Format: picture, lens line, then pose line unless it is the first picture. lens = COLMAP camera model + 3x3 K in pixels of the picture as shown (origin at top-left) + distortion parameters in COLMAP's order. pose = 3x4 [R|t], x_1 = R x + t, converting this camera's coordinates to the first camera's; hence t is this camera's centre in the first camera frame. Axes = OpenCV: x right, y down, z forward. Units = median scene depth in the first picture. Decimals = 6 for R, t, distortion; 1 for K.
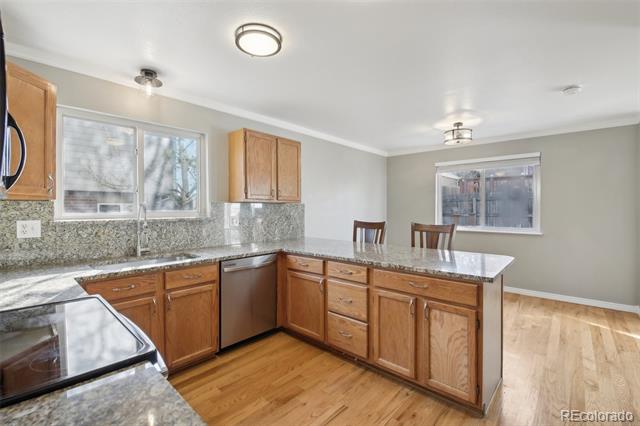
lens RADIAL K [[282.9, 0, 316.9], [0, 282.9, 211.6], [0, 0, 1]] dist [-0.000130, -0.009737]
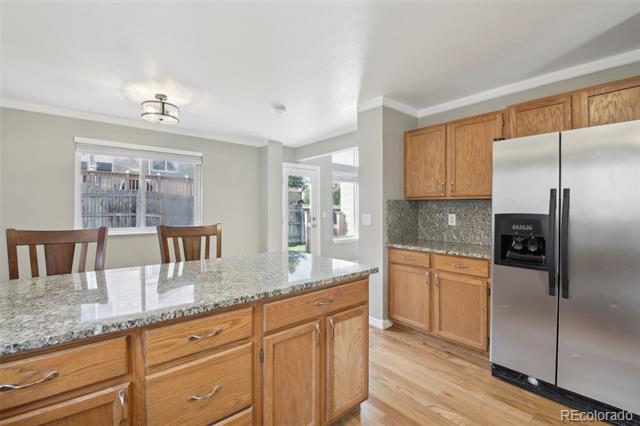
lens RADIAL K [[282.9, 0, 316.9], [0, 282.9, 211.6], [0, 0, 1]] dist [-0.000130, -0.009737]
pose [[0.126081, -0.004825, 0.992008, -0.260625], [0.006348, 0.999972, 0.004057, 0.008147], [-0.992000, 0.005786, 0.126108, 0.591231]]
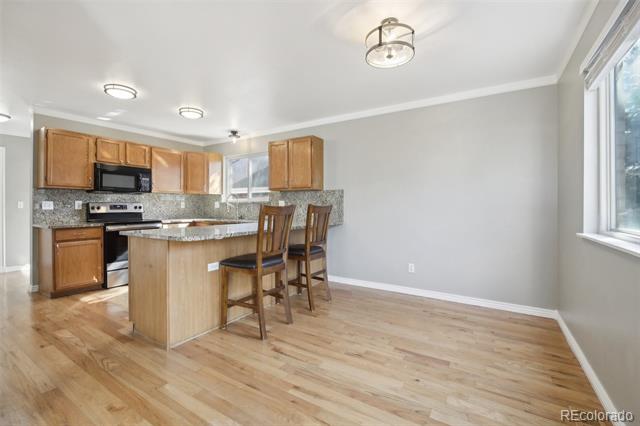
lens RADIAL K [[282.9, 0, 316.9], [0, 282.9, 211.6], [0, 0, 1]] dist [-0.000130, -0.009737]
pose [[0.193488, 0.019454, -0.980910, 1.221889], [-0.010254, 0.999789, 0.017806, 0.045191], [0.981049, 0.006613, 0.193646, 0.921967]]
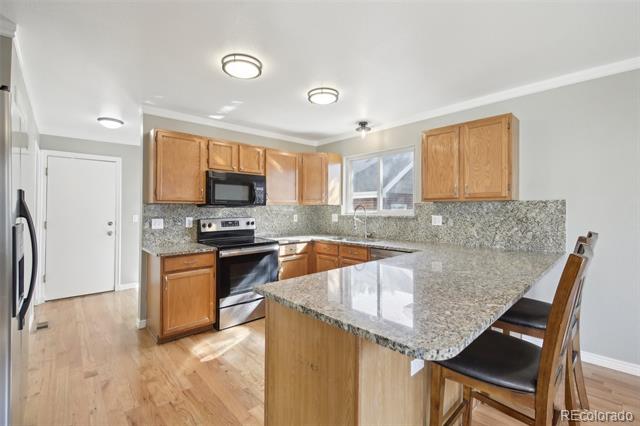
lens RADIAL K [[282.9, 0, 316.9], [0, 282.9, 211.6], [0, 0, 1]] dist [-0.000130, -0.009737]
pose [[-0.076281, 0.010690, -0.997029, 0.777617], [-0.006726, 0.999914, 0.011236, -0.007107], [0.997064, 0.007563, -0.076203, 0.664355]]
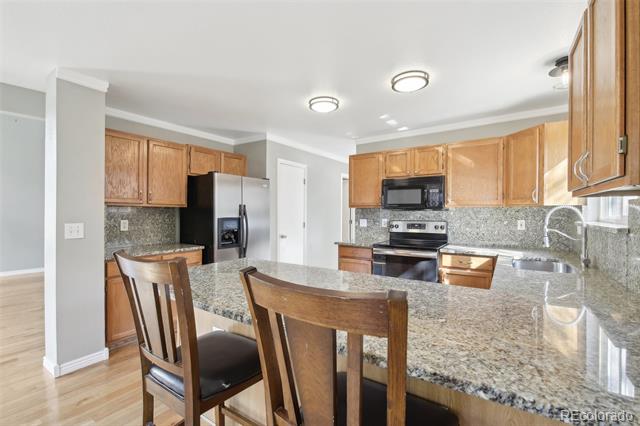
lens RADIAL K [[284.7, 0, 318.8], [0, 284.7, 211.6], [0, 0, 1]] dist [-0.000994, -0.000071]
pose [[-0.988880, 0.000968, -0.148714, 0.231569], [-0.000236, 0.999967, 0.008080, -0.014248], [0.148716, 0.008025, -0.988847, 1.364769]]
